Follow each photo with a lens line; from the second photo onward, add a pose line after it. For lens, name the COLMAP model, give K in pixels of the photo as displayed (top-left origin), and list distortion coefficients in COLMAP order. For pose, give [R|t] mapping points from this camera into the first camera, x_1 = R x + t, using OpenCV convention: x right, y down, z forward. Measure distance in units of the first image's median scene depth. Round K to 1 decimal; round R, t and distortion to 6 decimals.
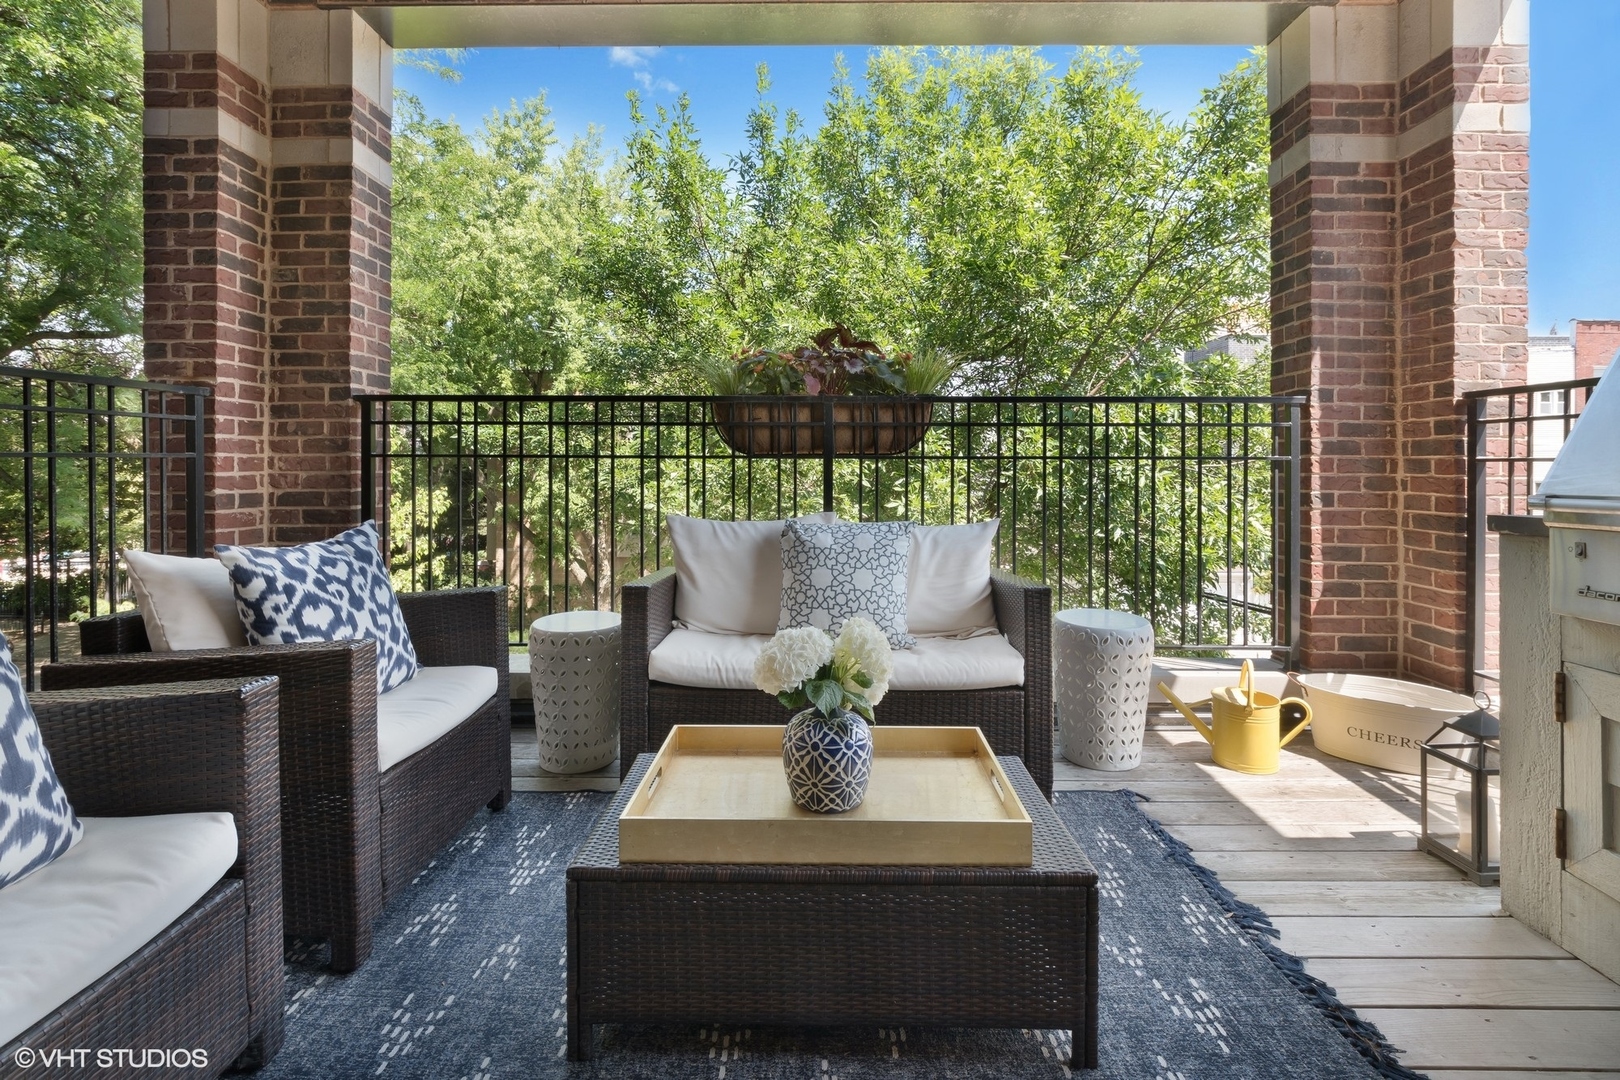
lens RADIAL K [[734.4, 0, 813.2], [0, 734.4, 467.0], [0, 0, 1]] dist [0.002687, -0.006101]
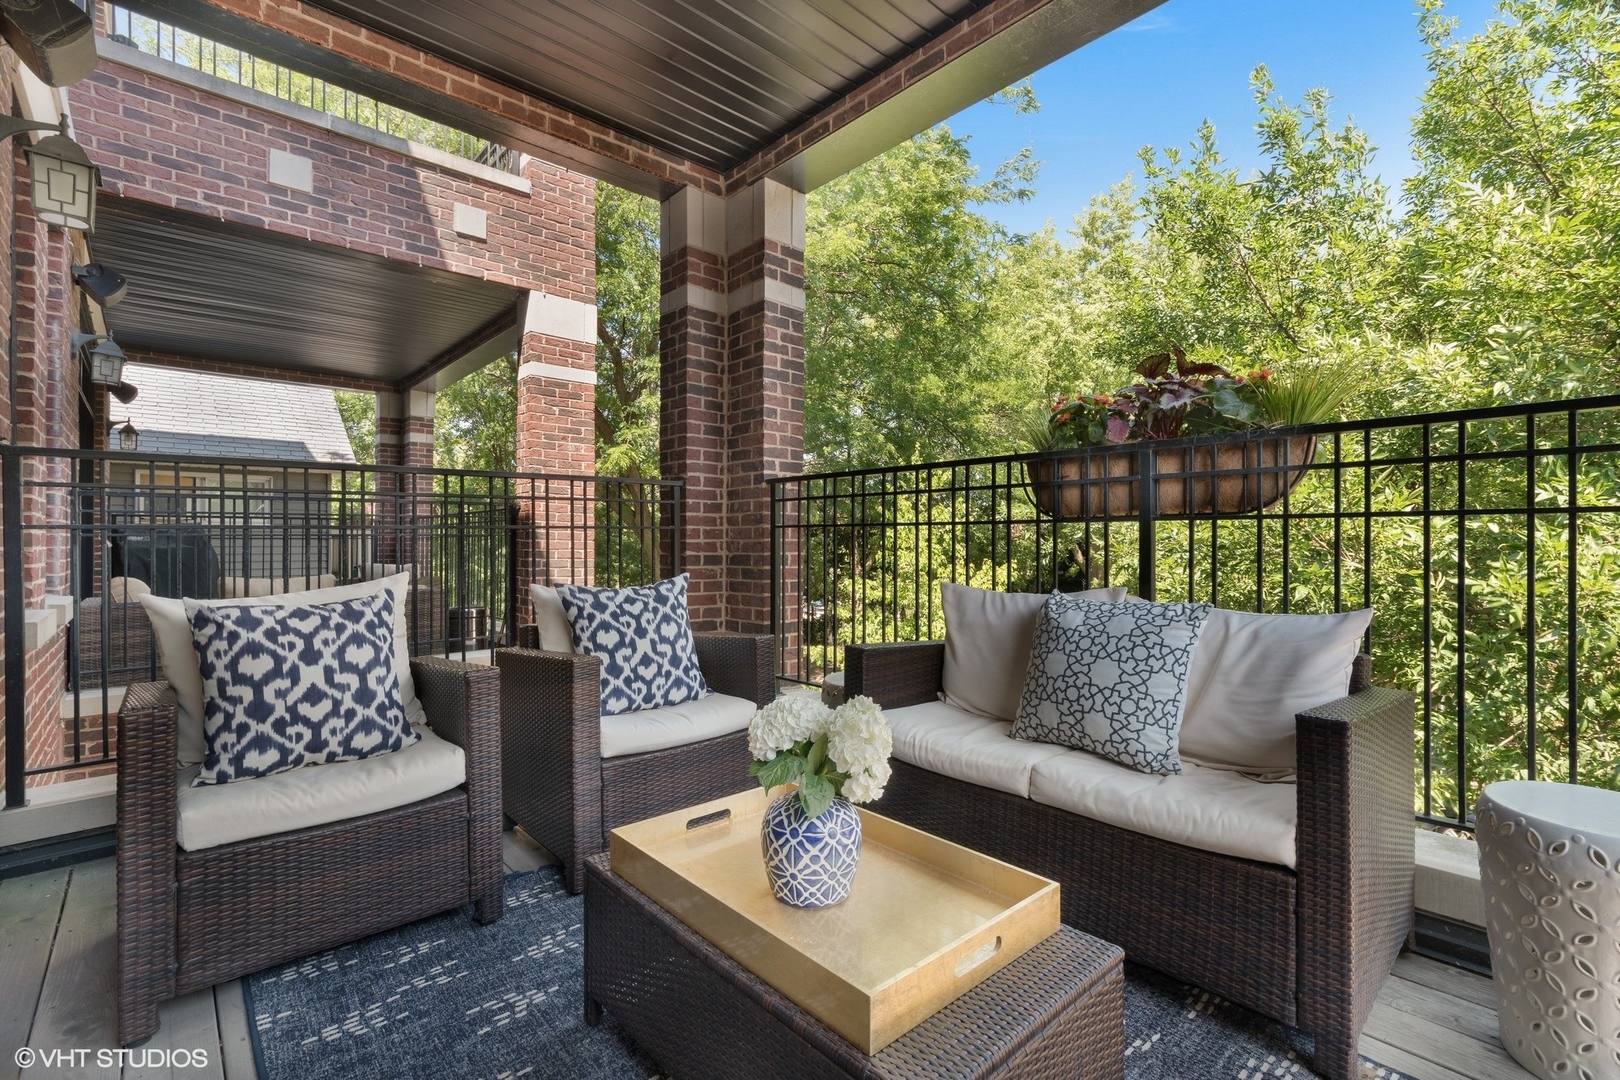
lens RADIAL K [[724.1, 0, 810.0], [0, 724.1, 540.0], [0, 0, 1]] dist [0.001182, -0.000418]
pose [[0.677060, -0.002552, -0.735923, 0.370170], [-0.001834, 0.999985, -0.005156, 0.014499], [0.735925, 0.004841, 0.677046, 0.217575]]
